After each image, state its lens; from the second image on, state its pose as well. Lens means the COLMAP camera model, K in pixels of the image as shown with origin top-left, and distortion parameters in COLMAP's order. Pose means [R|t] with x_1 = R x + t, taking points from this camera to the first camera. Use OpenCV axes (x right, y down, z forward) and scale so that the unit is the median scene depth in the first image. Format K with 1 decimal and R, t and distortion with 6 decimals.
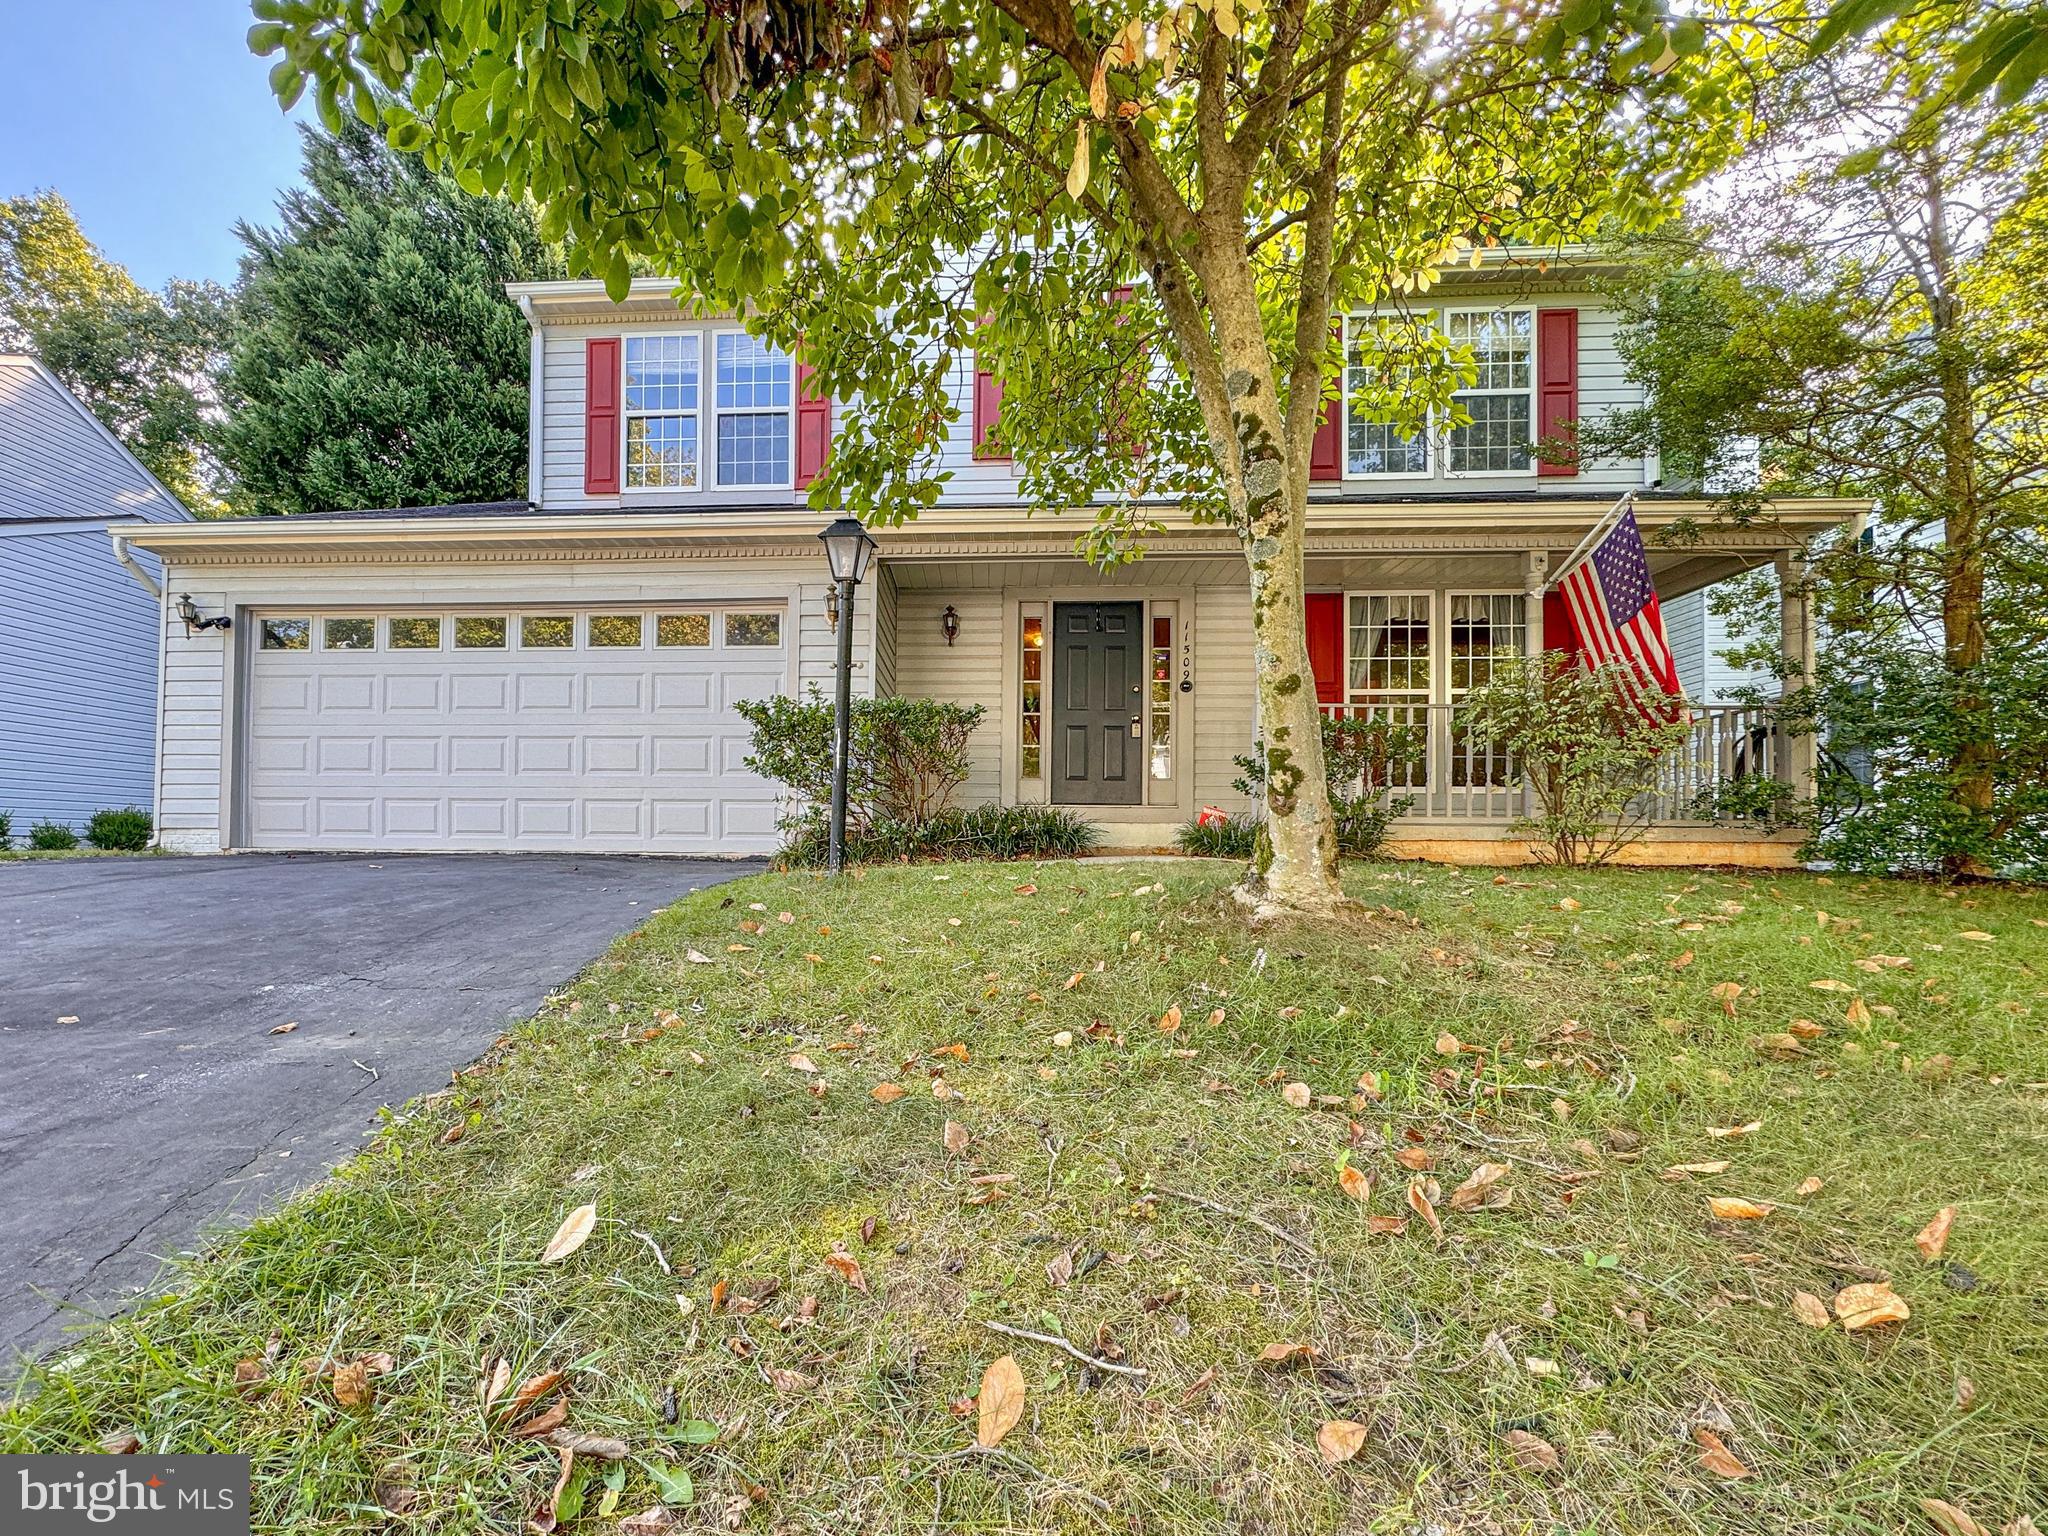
lens RADIAL K [[815.0, 0, 1019.9], [0, 815.0, 768.3], [0, 0, 1]] dist [-0.002616, 0.000176]
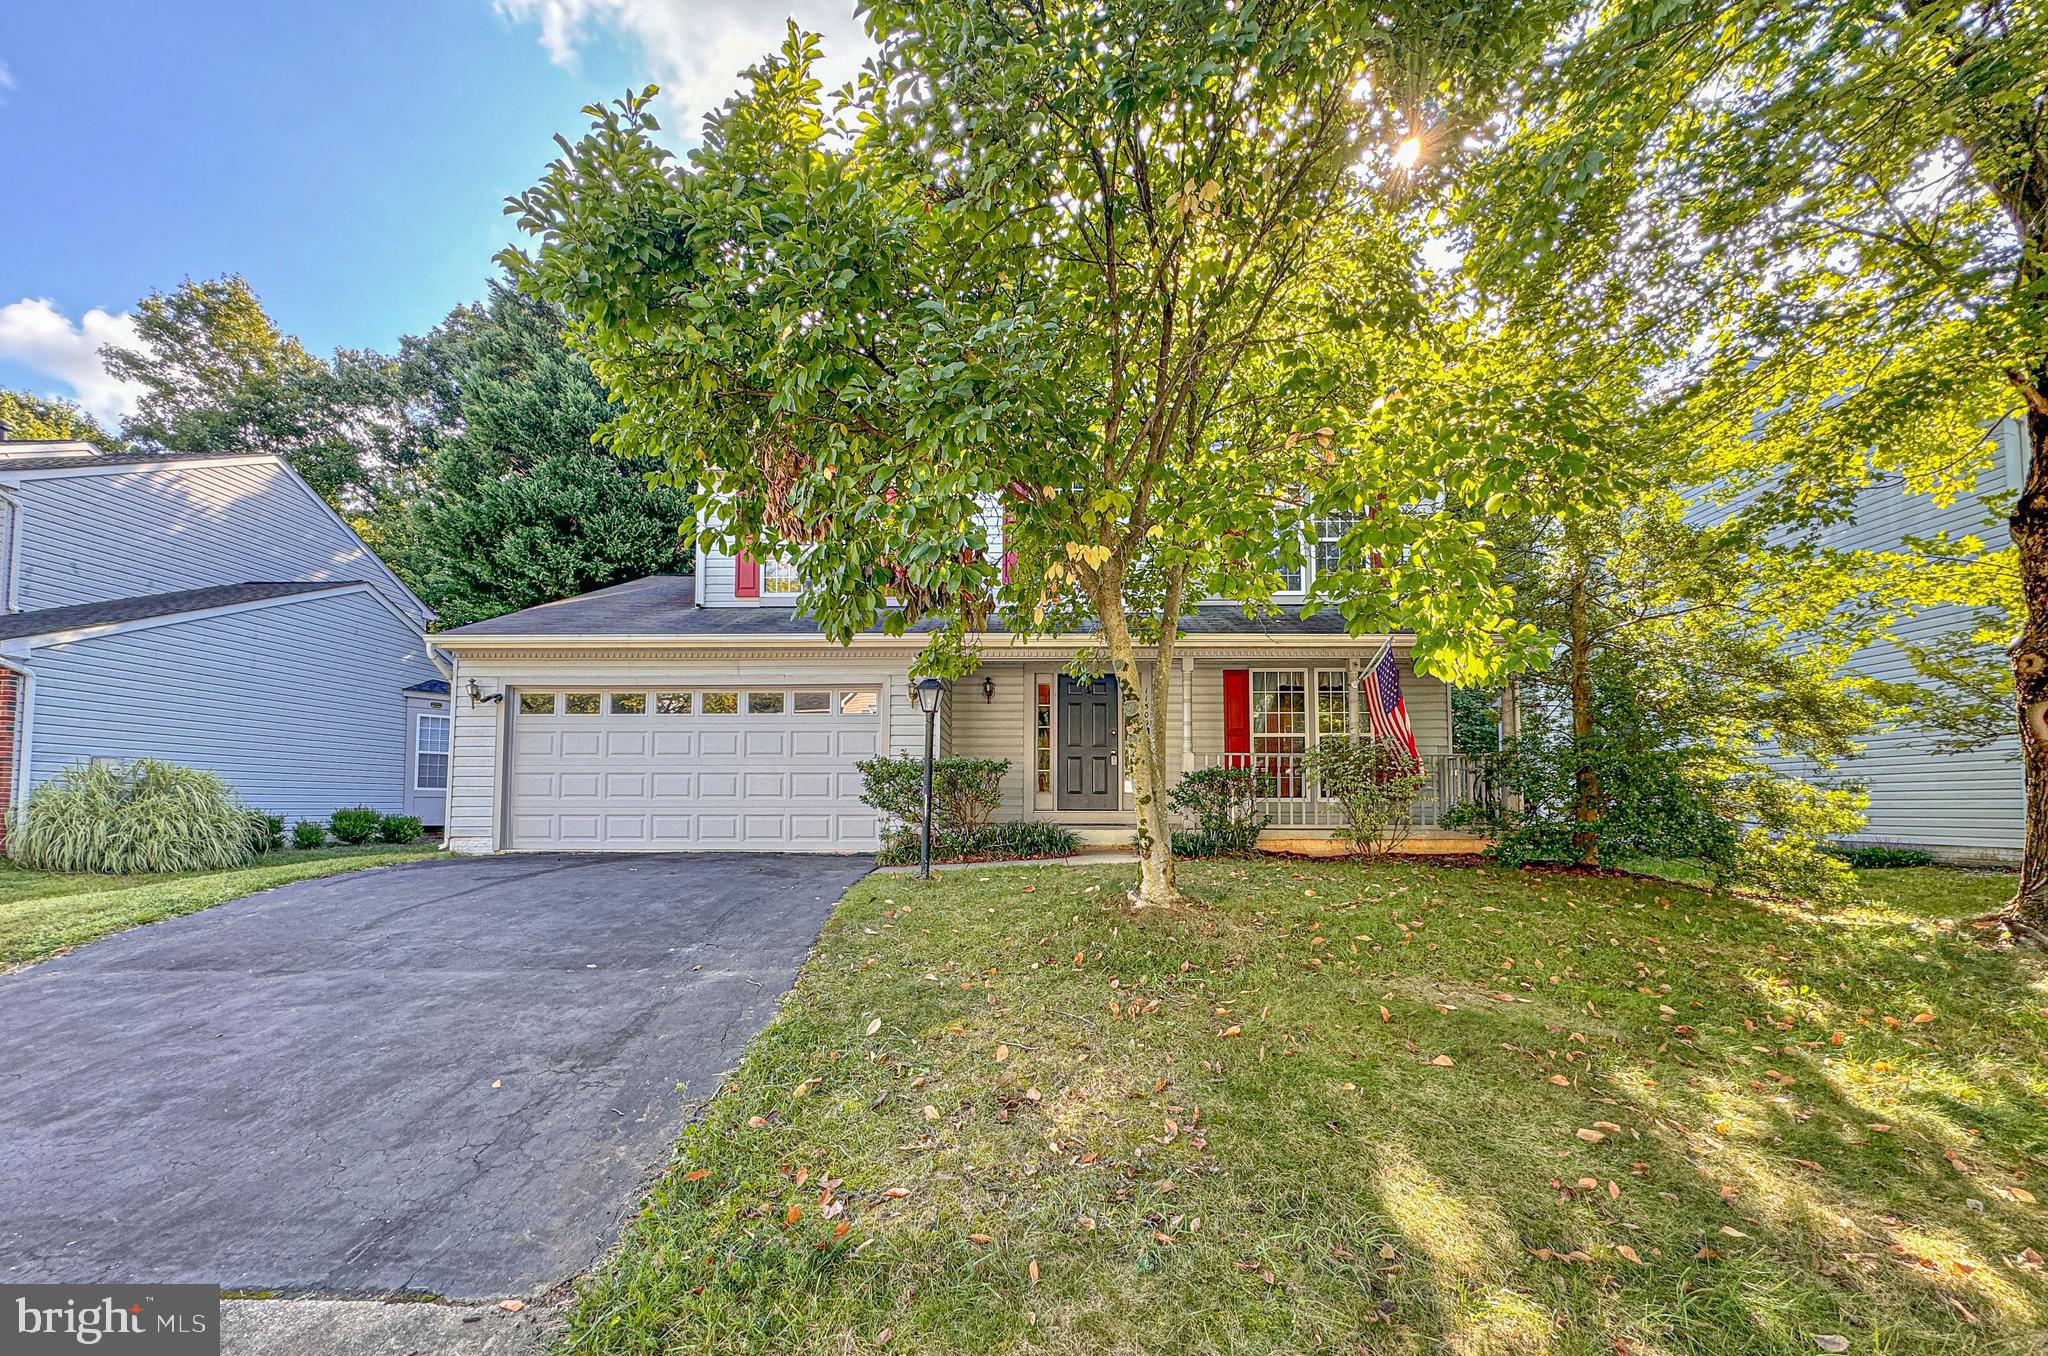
lens RADIAL K [[821.6, 0, 1081.2], [0, 821.6, 677.8], [0, 0, 1]] dist [-0.001823, -0.000247]
pose [[0.999617, -0.009077, 0.026152, 0.047037], [0.009811, 0.999558, -0.028063, -0.163804], [-0.025886, 0.028309, 0.999264, -0.528823]]
